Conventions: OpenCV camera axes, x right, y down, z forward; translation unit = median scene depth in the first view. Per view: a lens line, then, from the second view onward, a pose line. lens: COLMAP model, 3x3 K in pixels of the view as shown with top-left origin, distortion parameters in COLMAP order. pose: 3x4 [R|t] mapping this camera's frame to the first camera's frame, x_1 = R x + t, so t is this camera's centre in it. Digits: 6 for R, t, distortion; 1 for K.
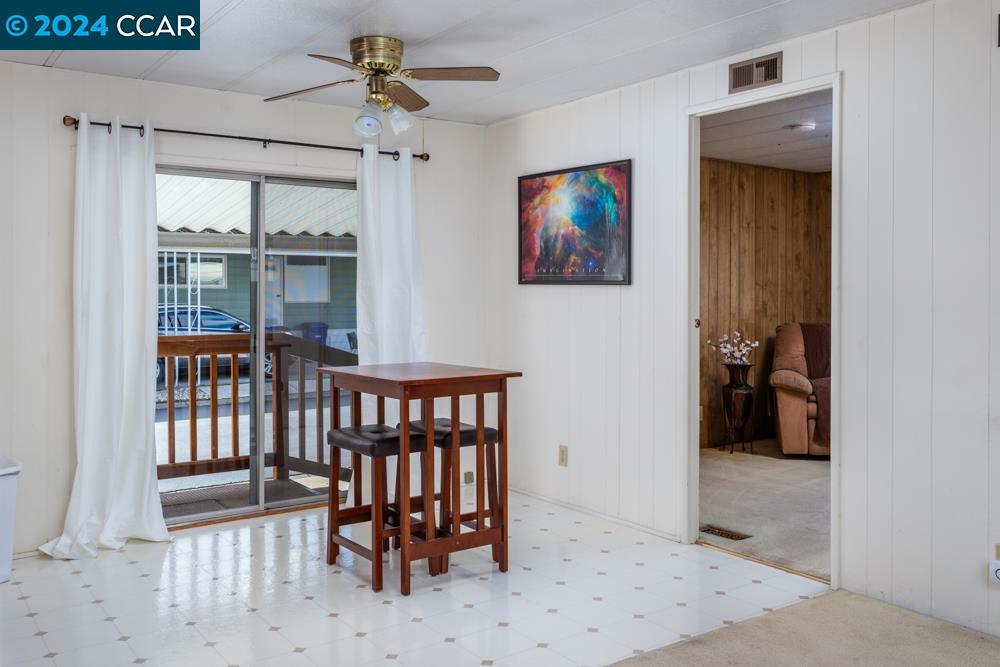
lens RADIAL K [[855.7, 0, 498.5], [0, 855.7, 292.1], [0, 0, 1]] dist [0.039721, 0.001491]
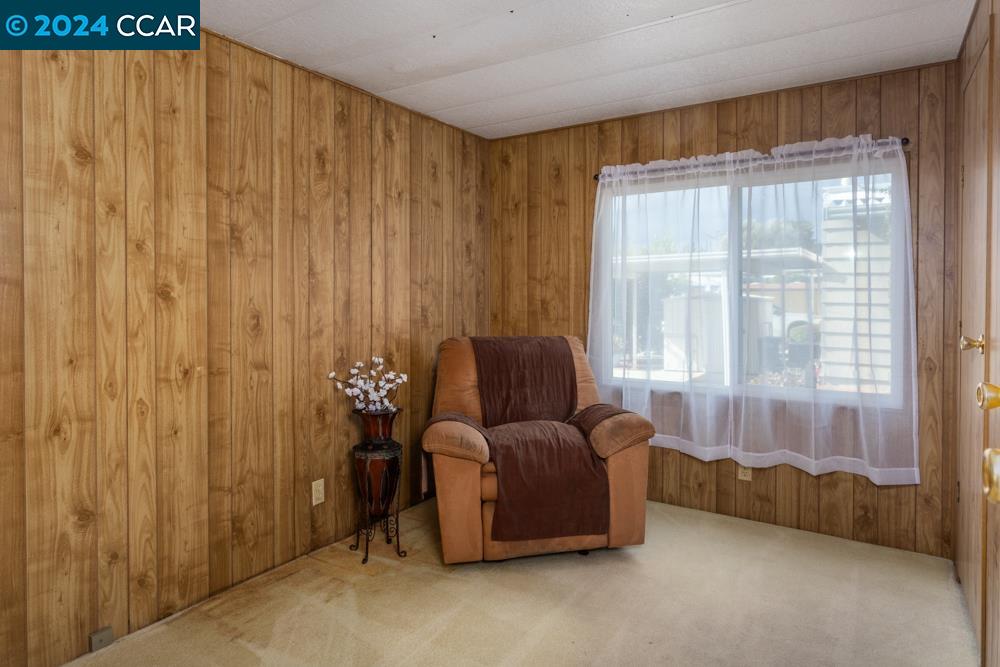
lens RADIAL K [[552.7, 0, 498.3], [0, 552.7, 306.3], [0, 0, 1]] dist [-0.003642, -0.000502]
pose [[0.928281, -0.011016, 0.371717, 0.201760], [0.001885, 0.999688, 0.024918, -0.000682], [-0.371875, -0.022430, 0.928012, 0.568134]]
